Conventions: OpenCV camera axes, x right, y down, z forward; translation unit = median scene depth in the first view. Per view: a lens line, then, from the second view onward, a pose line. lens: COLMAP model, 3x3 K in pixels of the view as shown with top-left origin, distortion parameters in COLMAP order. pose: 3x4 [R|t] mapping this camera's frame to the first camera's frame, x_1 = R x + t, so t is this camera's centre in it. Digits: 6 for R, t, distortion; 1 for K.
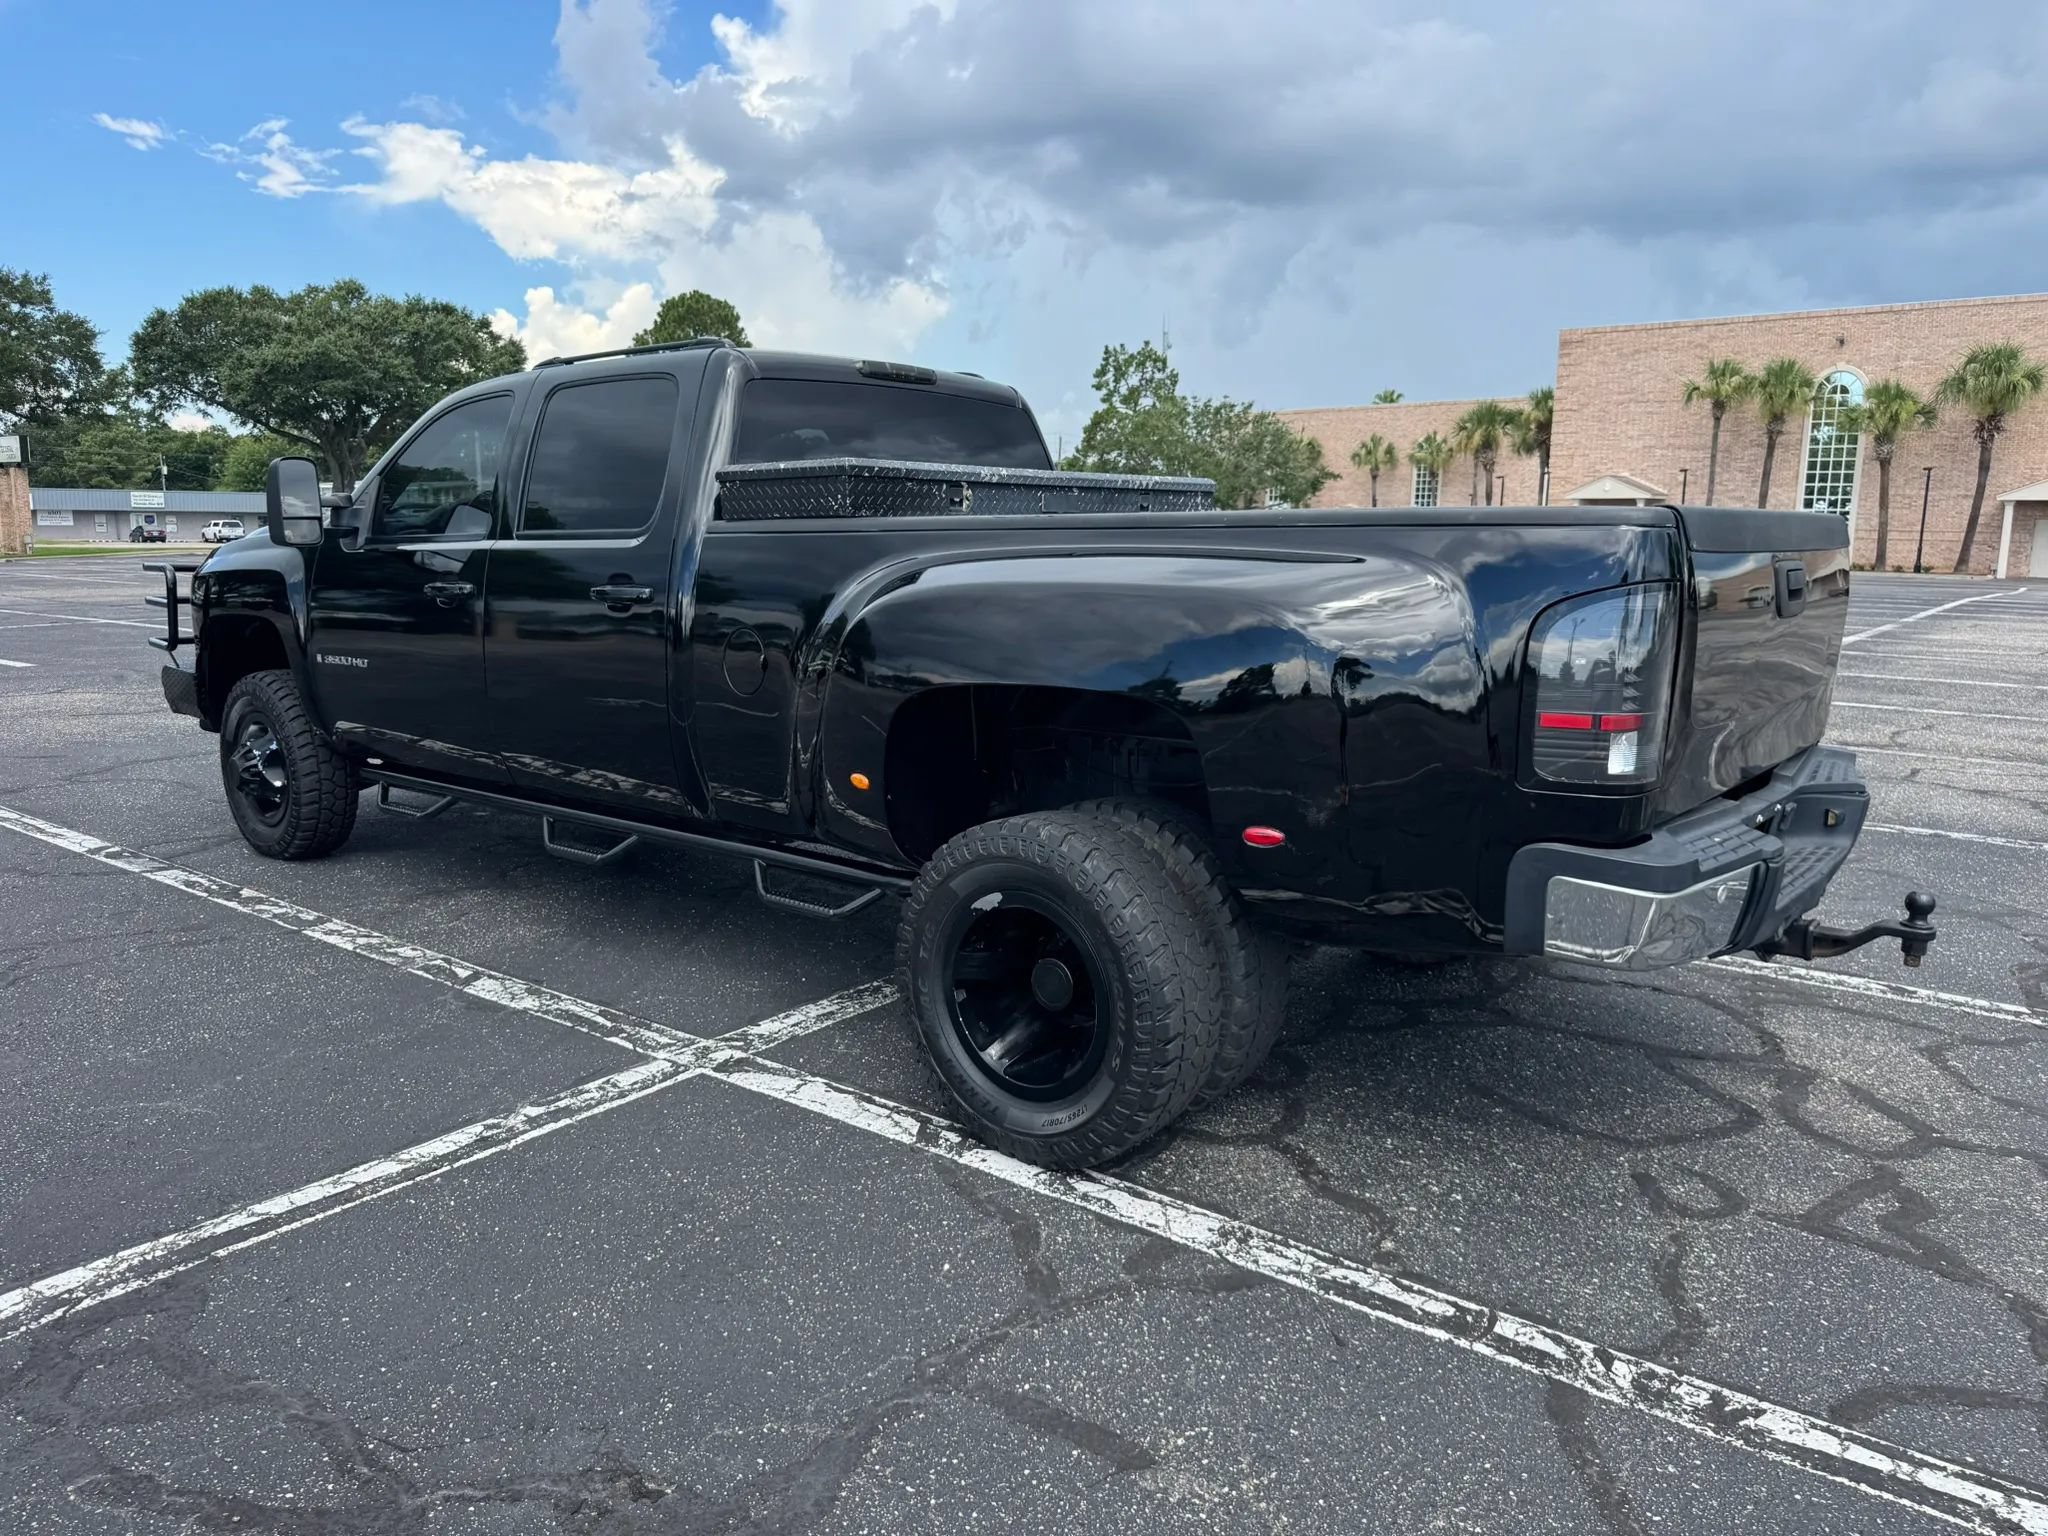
lens RADIAL K [[1446.3, 0, 1027.5], [0, 1446.3, 749.5], [0, 0, 1]] dist [0.029903, -0.045735]
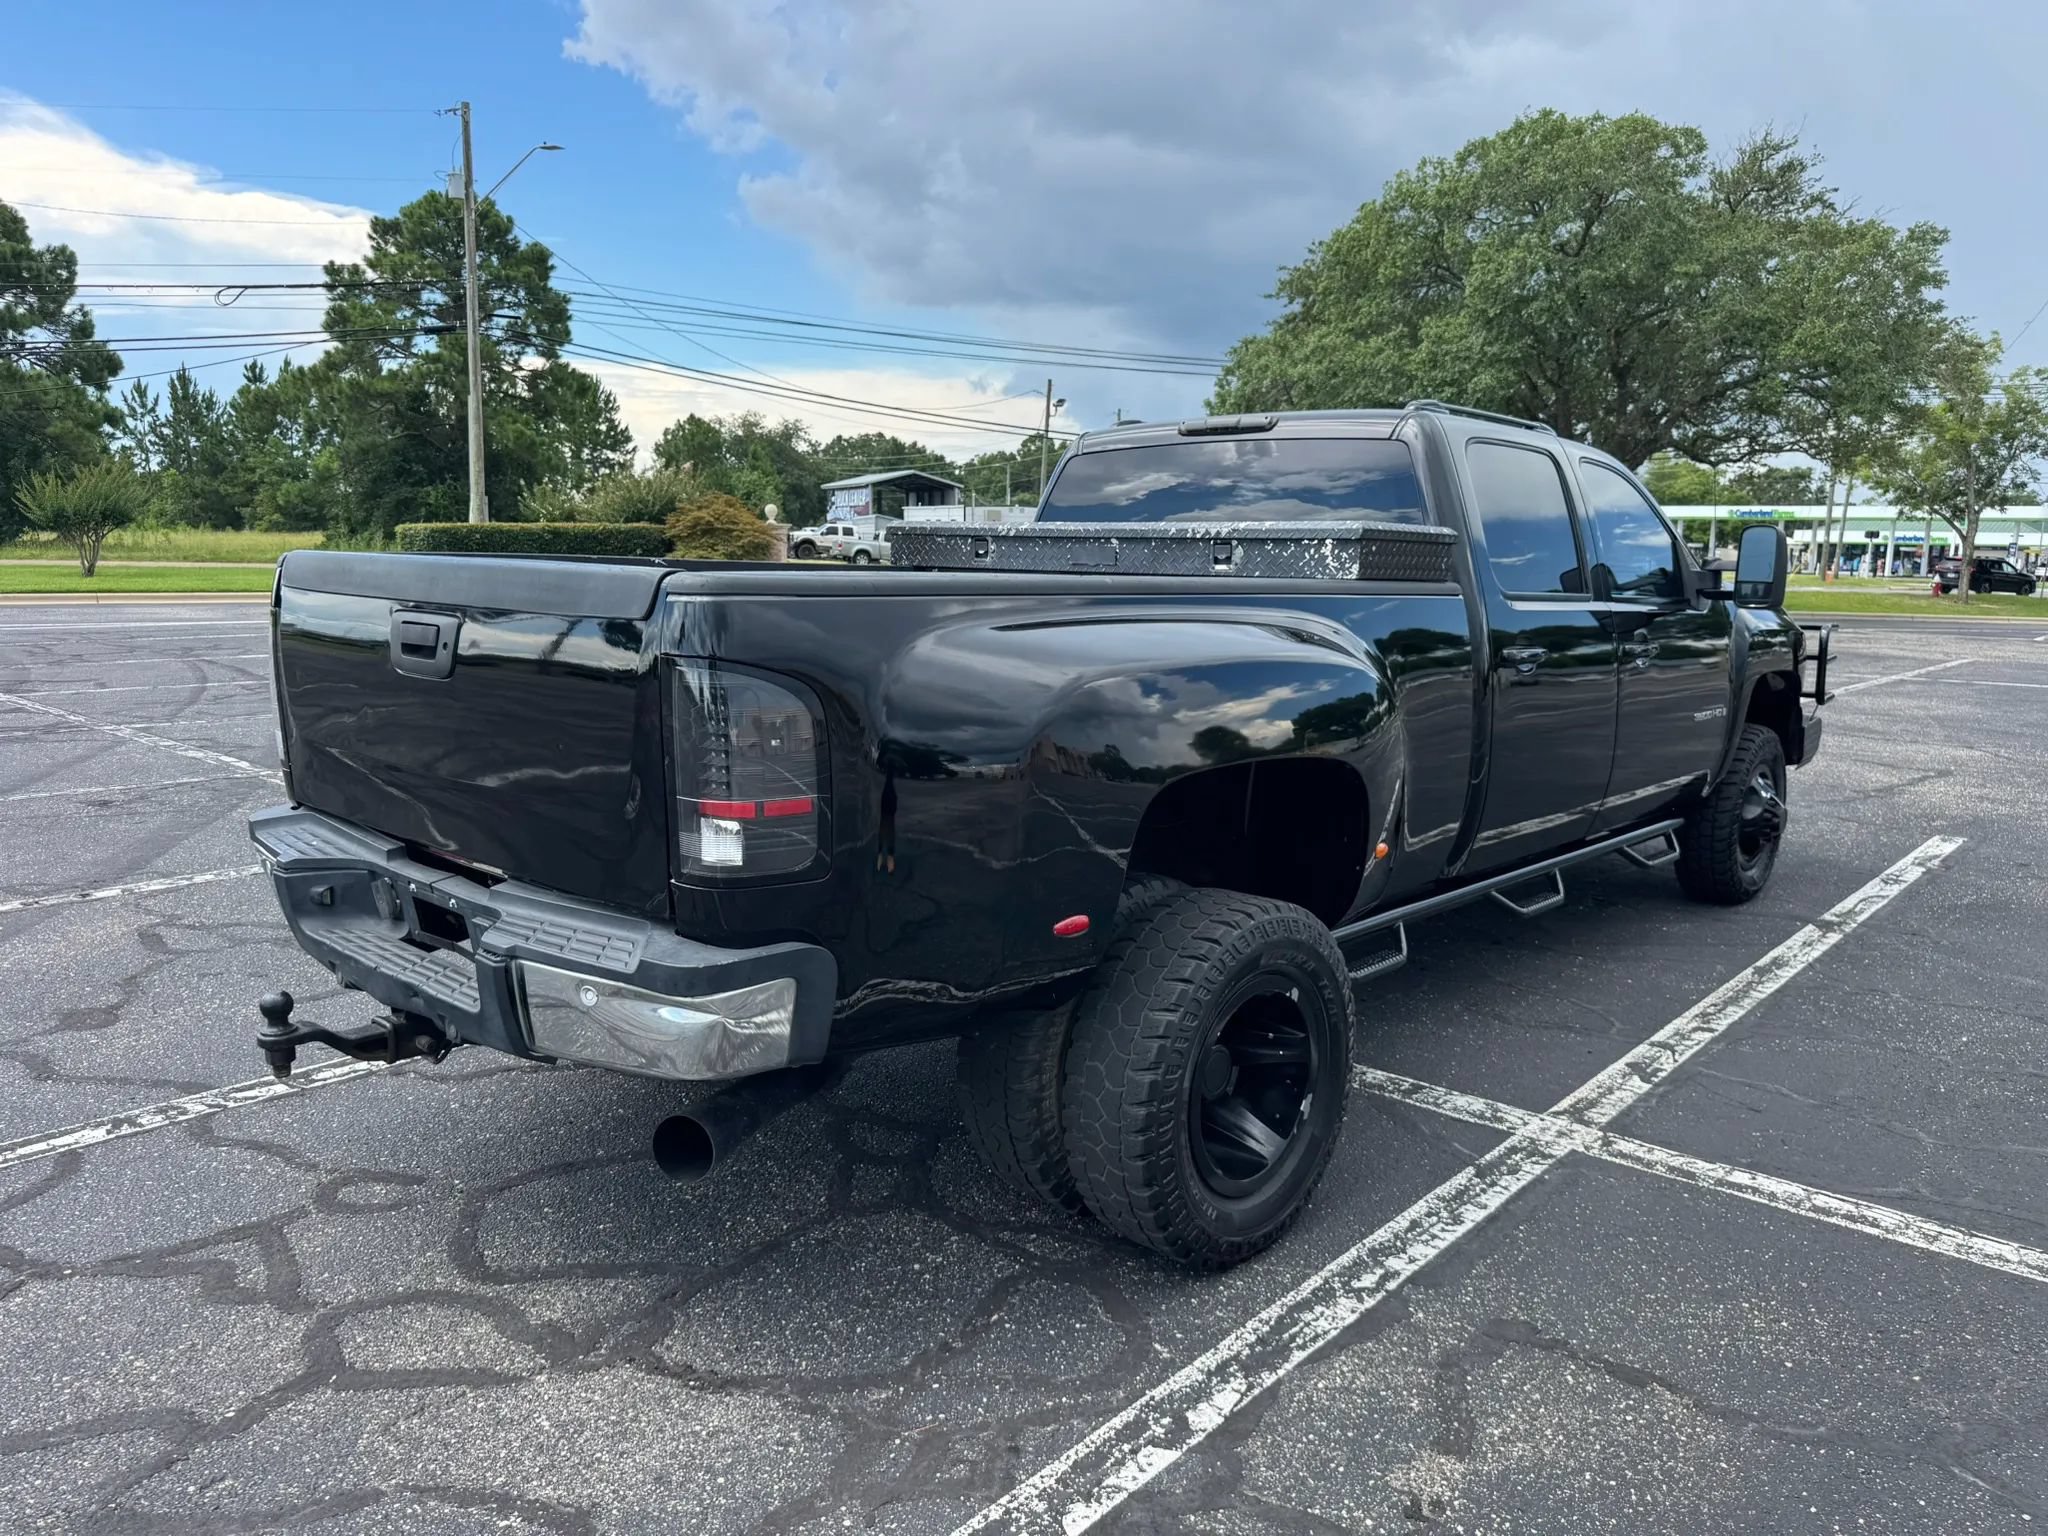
lens RADIAL K [[1446.3, 0, 1051.8], [0, 1446.3, 776.3], [0, 0, 1]] dist [0.029903, -0.045735]
pose [[-0.051154, 0.148112, -0.987647, 0.069547], [-0.173982, 0.972497, 0.154852, -0.011864], [0.983419, 0.179754, -0.023978, 0.070647]]
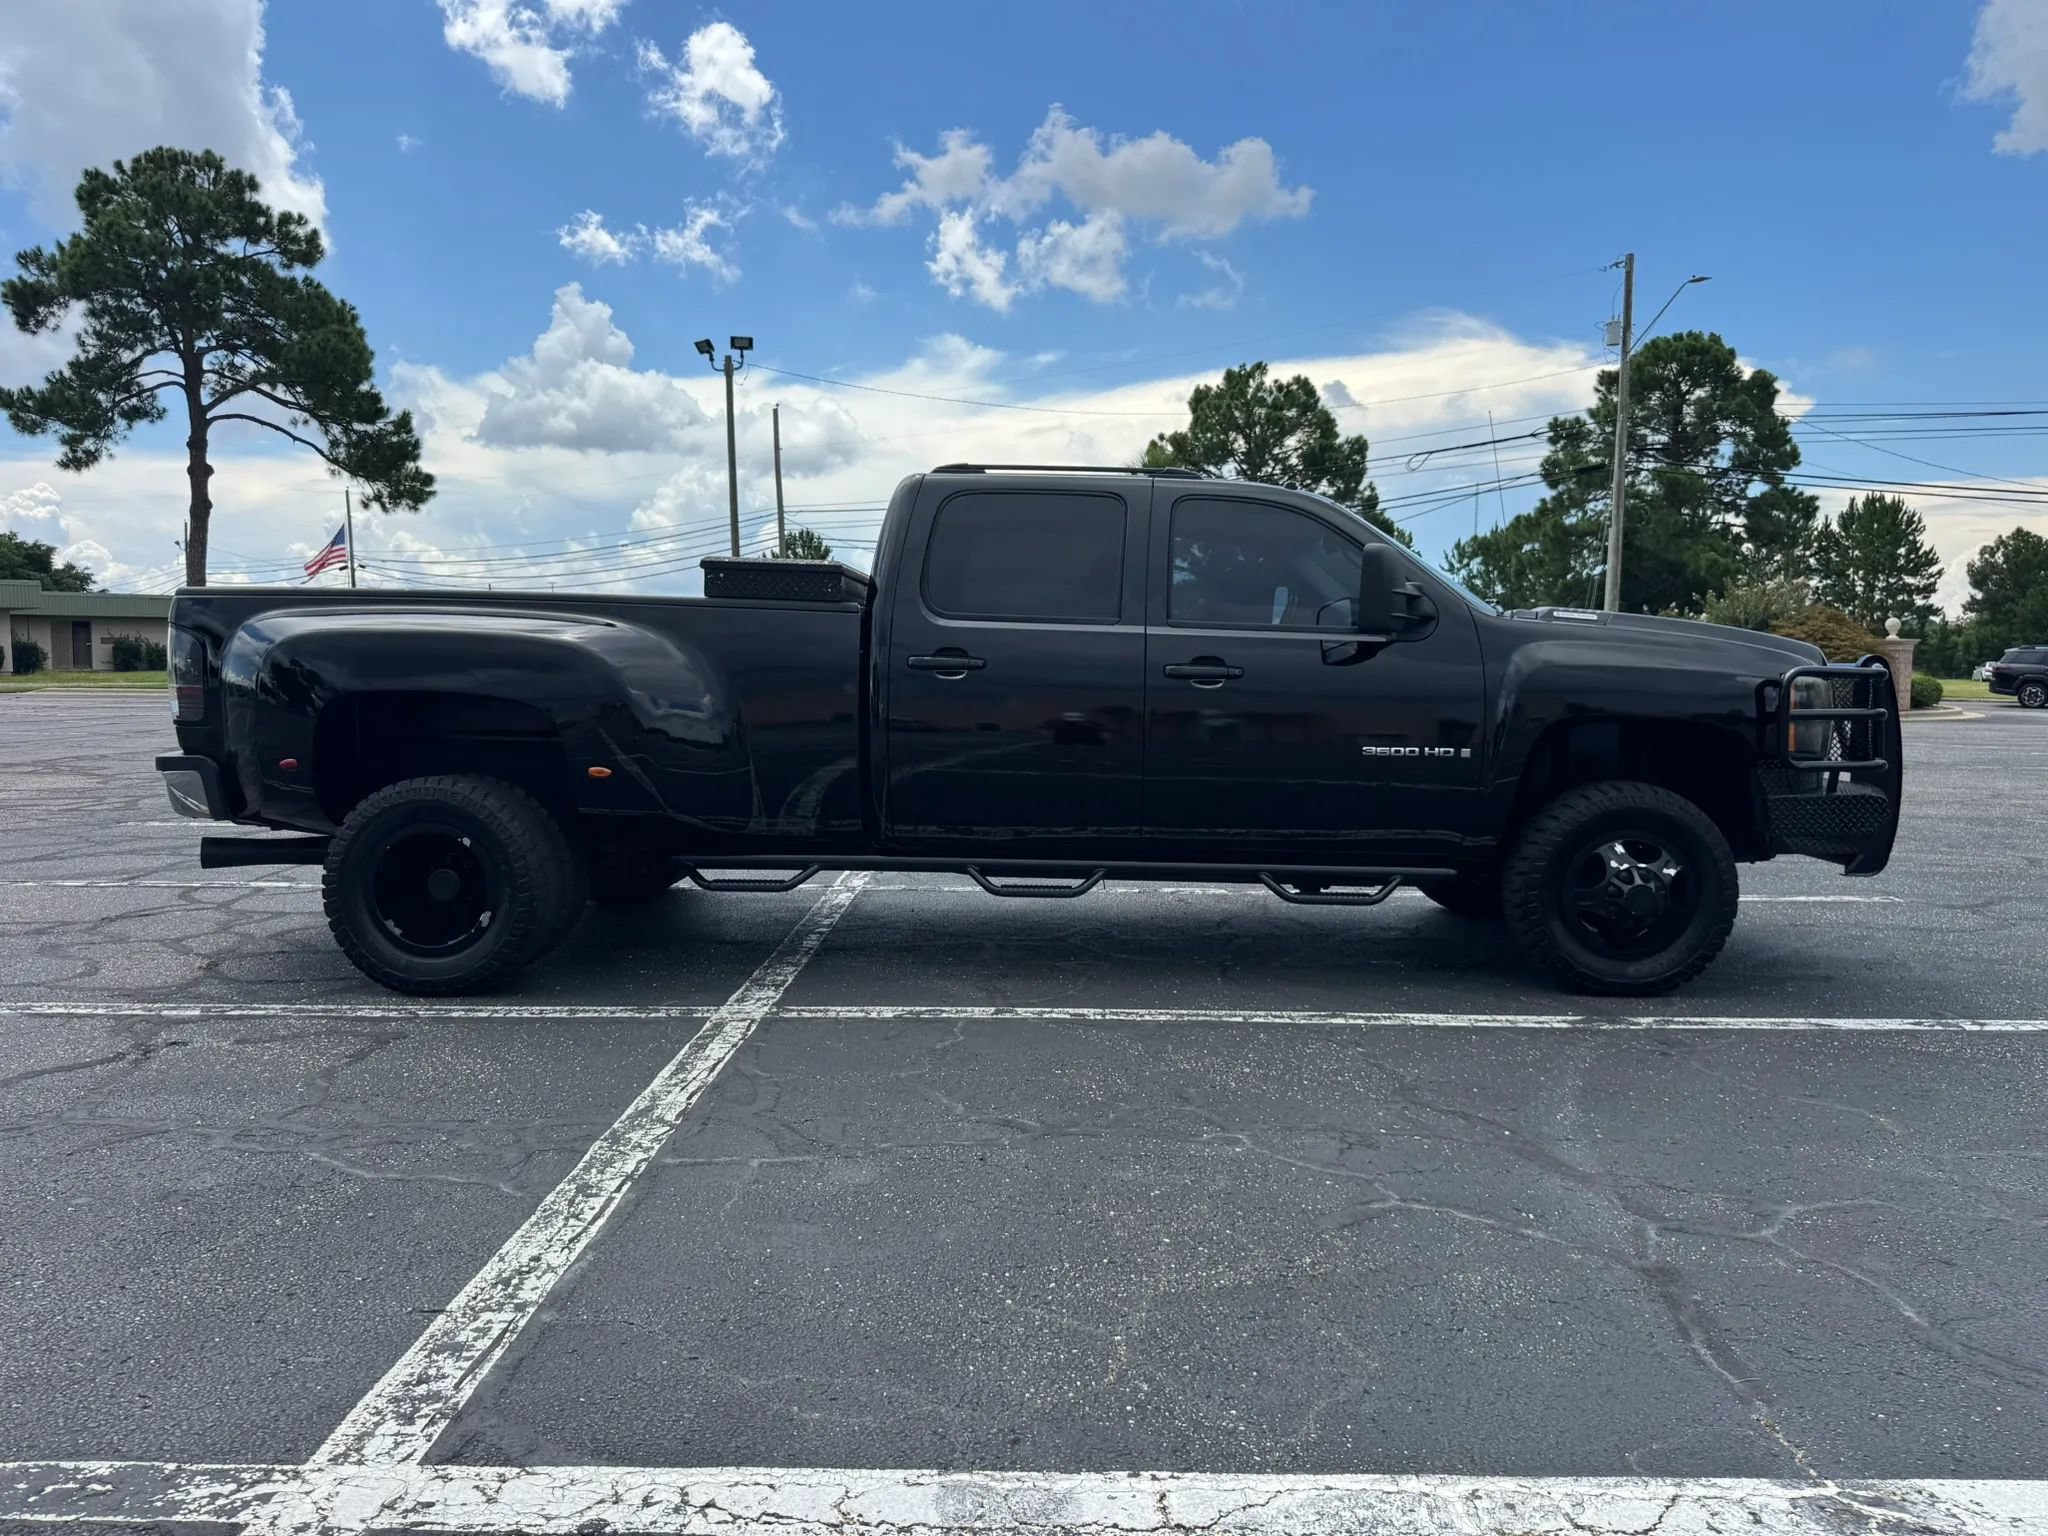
lens RADIAL K [[1446.3, 0, 1031.6], [0, 1446.3, 781.1], [0, 0, 1]] dist [0.029903, -0.045735]
pose [[-0.792787, 0.034209, -0.608538, 0.045696], [-0.108627, 0.974509, 0.196298, -0.020379], [0.599741, 0.221726, -0.768862, 0.156506]]
